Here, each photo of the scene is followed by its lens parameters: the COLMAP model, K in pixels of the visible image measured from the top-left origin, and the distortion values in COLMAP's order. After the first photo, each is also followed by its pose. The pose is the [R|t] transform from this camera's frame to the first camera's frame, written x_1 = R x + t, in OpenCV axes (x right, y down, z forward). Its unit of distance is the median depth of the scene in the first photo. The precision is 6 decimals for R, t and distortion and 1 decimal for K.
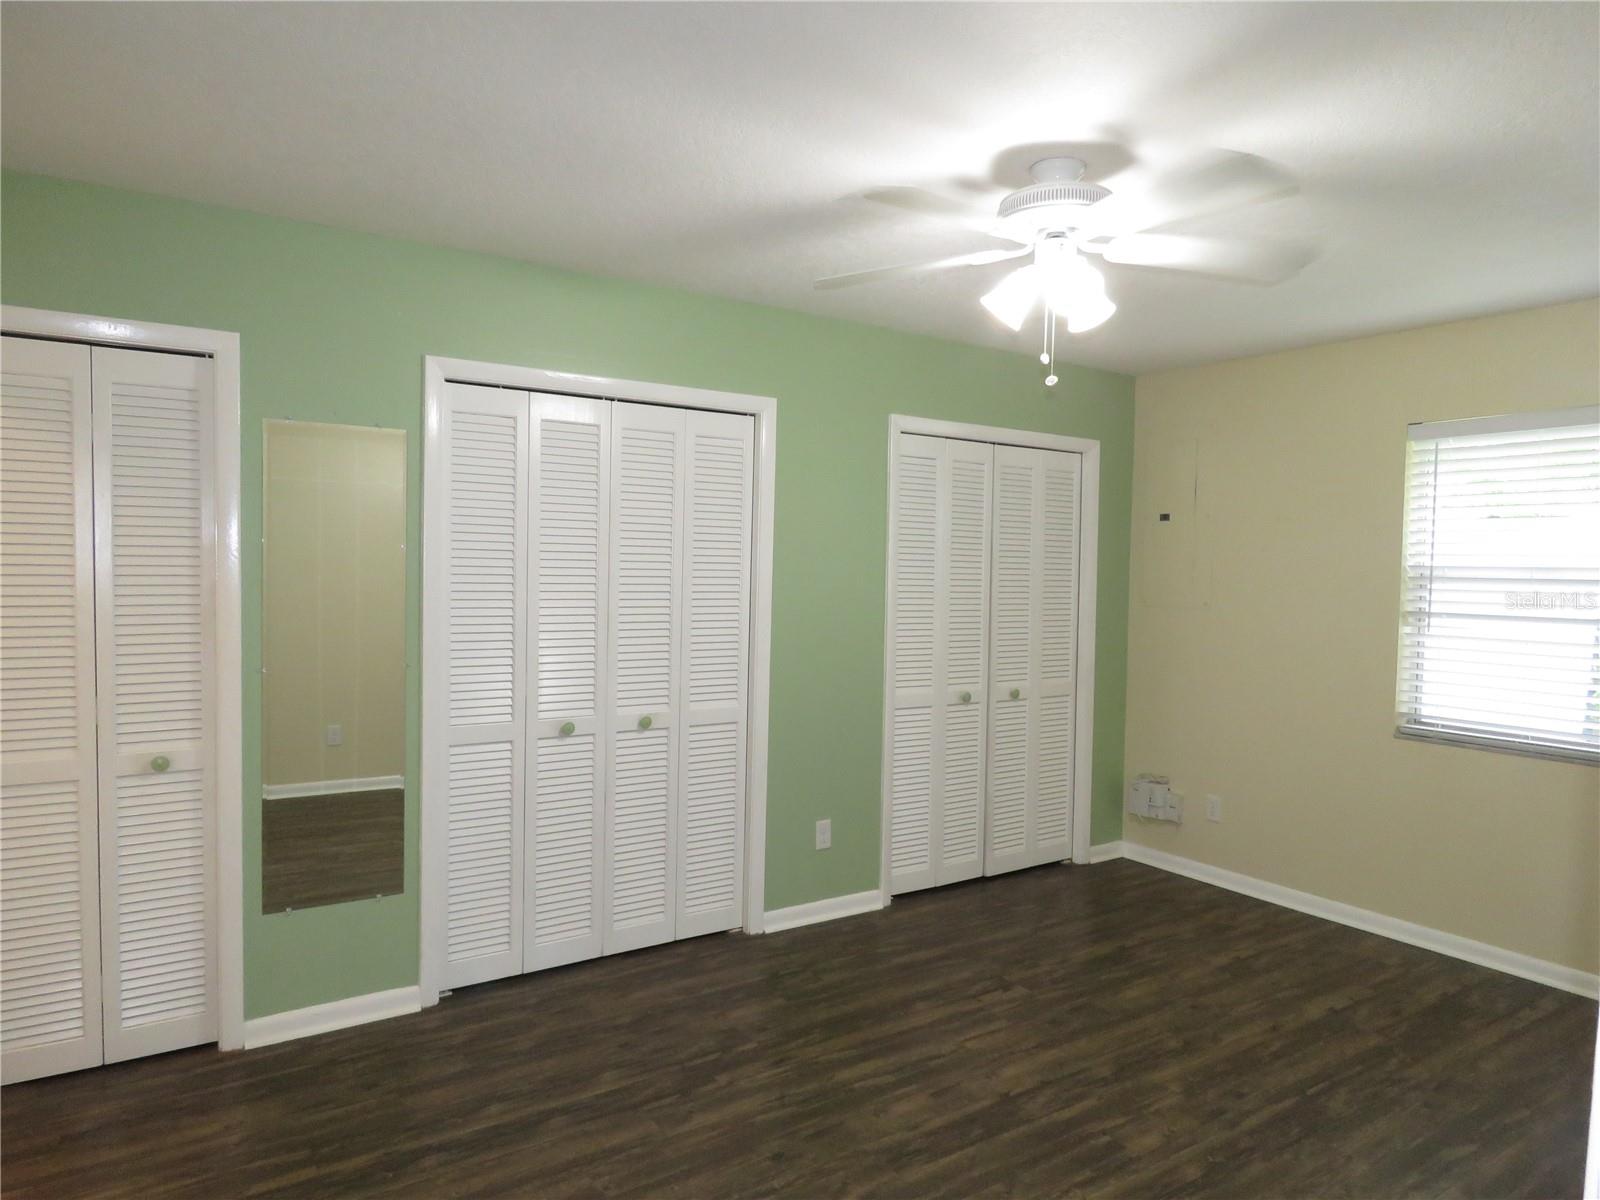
lens RADIAL K [[1028.4, 0, 792.3], [0, 1028.4, 607.9], [0, 0, 1]] dist [0.002129, -0.005675]
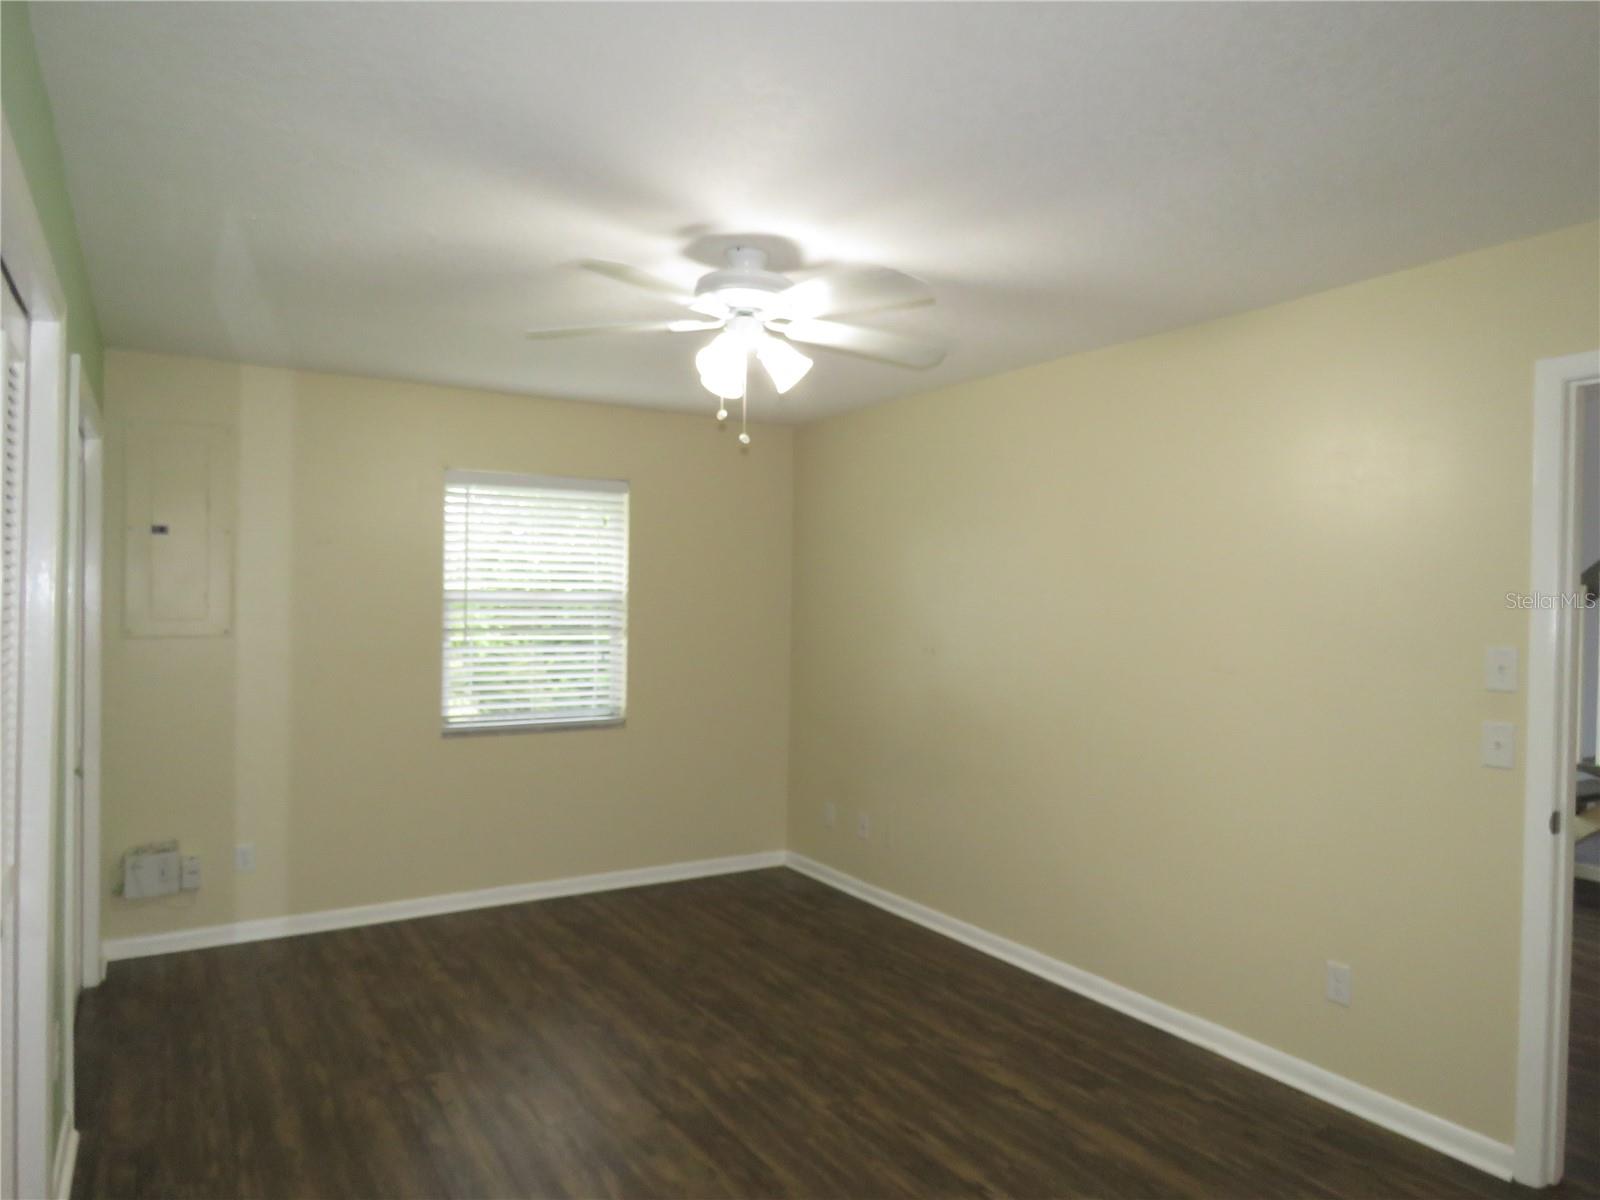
lens RADIAL K [[1028.4, 0, 800.5], [0, 1028.4, 601.9], [0, 0, 1]] dist [0.002129, -0.005675]
pose [[0.034544, -0.018957, 0.999223, -0.636875], [0.029000, 0.999418, 0.017959, -0.041587], [-0.998982, 0.028357, 0.035074, 0.644382]]
